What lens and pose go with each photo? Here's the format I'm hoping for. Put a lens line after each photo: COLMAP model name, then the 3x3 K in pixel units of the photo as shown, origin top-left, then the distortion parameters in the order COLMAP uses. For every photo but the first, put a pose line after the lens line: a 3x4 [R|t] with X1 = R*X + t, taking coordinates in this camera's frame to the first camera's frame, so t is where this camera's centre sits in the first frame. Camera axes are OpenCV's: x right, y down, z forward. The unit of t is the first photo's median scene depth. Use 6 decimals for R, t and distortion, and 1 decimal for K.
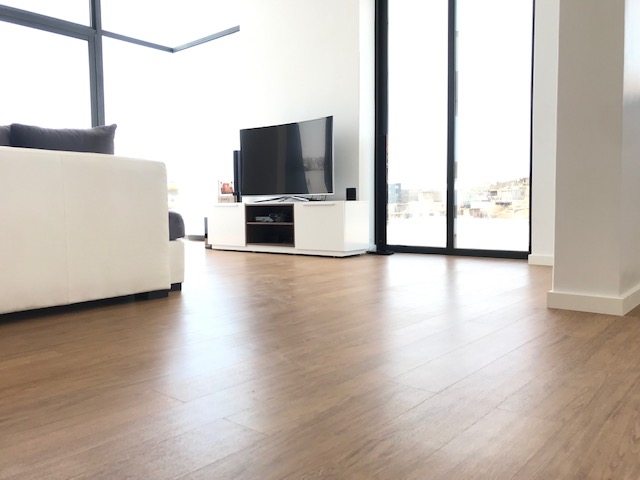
lens RADIAL K [[524.2, 0, 320.0], [0, 524.2, 240.0], [0, 0, 1]] dist [0.002159, -0.007310]
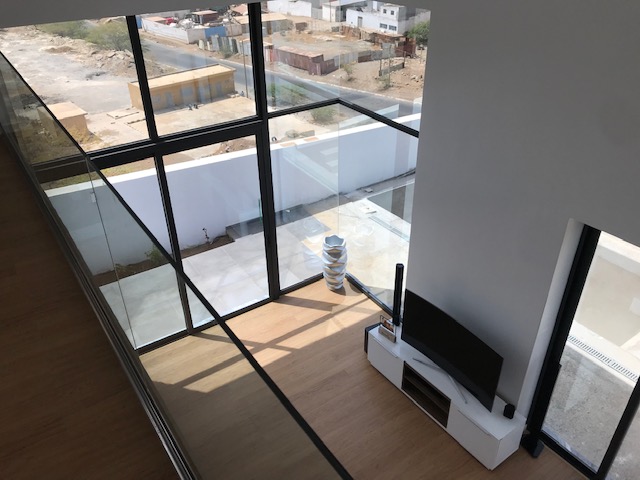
lens RADIAL K [[524.2, 0, 320.0], [0, 524.2, 240.0], [0, 0, 1]] dist [0.002159, -0.007310]
pose [[0.966502, 0.135631, -0.217895, -0.113666], [-0.018811, 0.884115, 0.466891, -0.809011], [0.255969, -0.447152, 0.857050, 0.152079]]
